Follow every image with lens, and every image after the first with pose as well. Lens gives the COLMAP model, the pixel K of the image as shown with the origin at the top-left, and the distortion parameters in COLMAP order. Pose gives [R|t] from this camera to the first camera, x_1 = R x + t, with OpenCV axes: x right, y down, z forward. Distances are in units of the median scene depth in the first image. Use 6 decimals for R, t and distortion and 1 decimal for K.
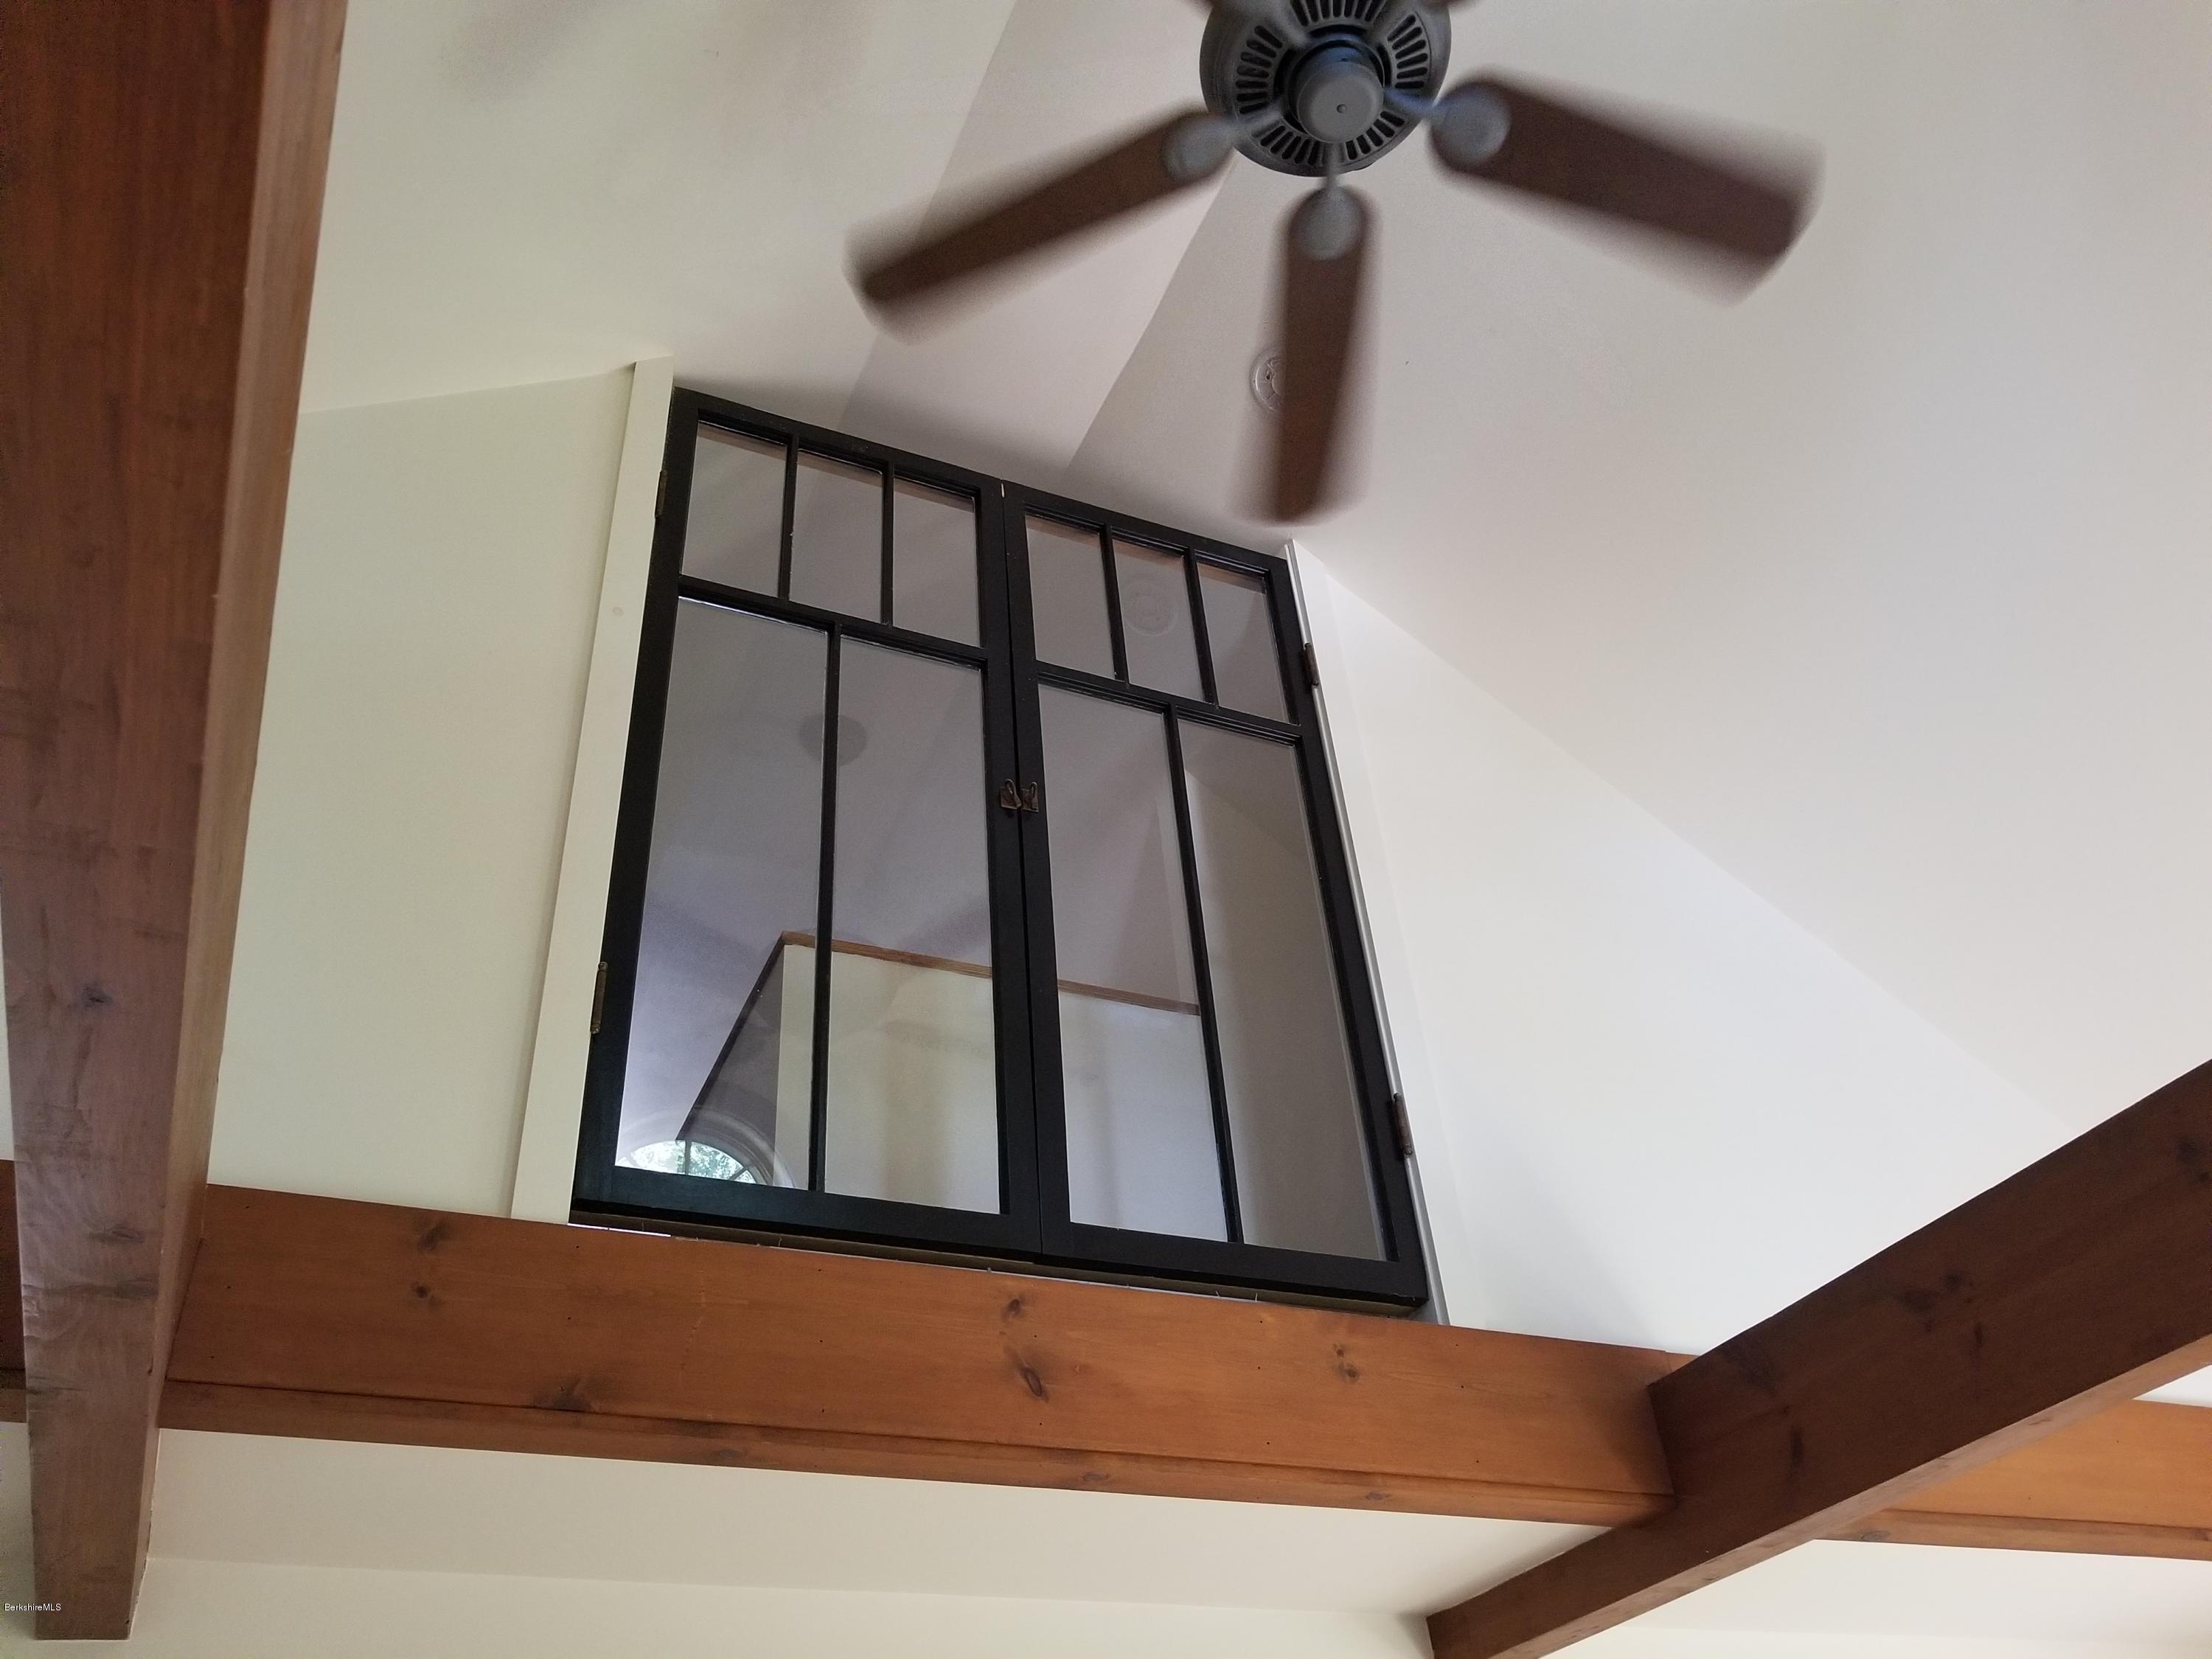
lens RADIAL K [[1782.4, 0, 1065.6], [0, 1782.4, 832.4], [0, 0, 1]] dist [-0.000963, 0.002072]
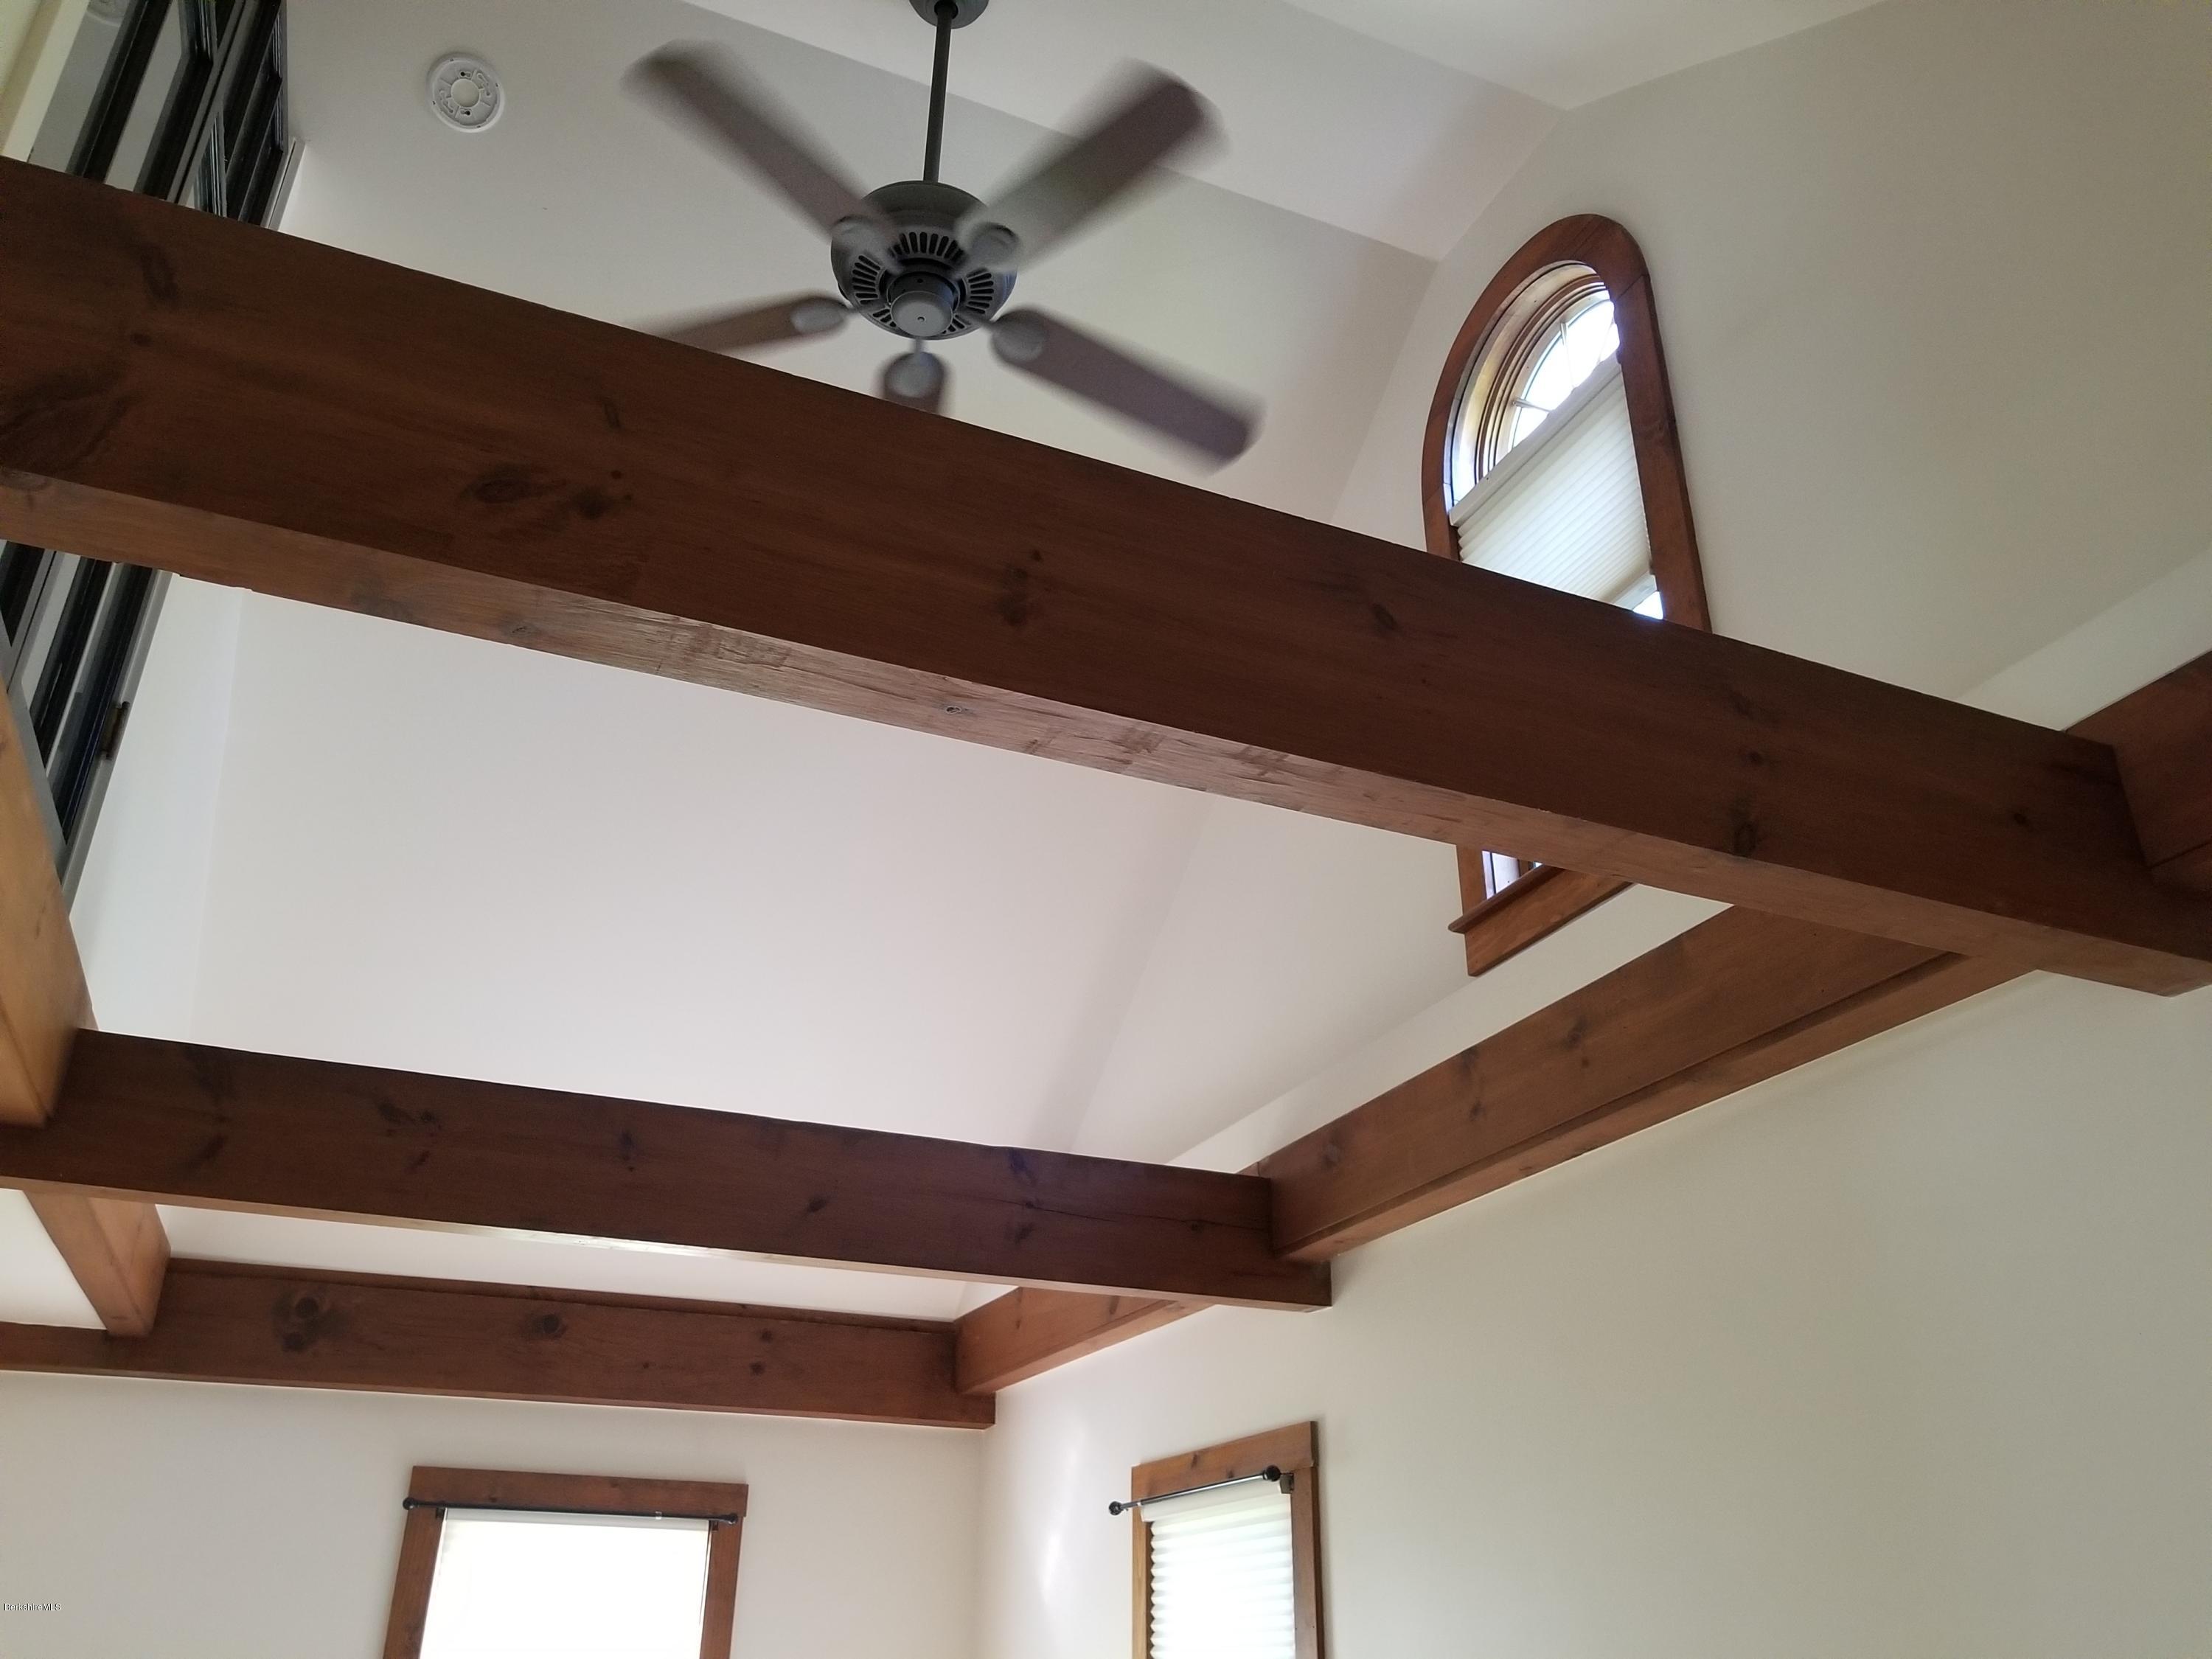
lens RADIAL K [[1716.0, 0, 1103.2], [0, 1716.0, 831.0], [0, 0, 1]] dist [-0.006370, -0.003704]
pose [[-0.003910, 0.505456, 0.862843, -0.780900], [-0.620587, 0.675364, -0.398442, 0.295805], [-0.784128, -0.537027, 0.311039, 0.255647]]
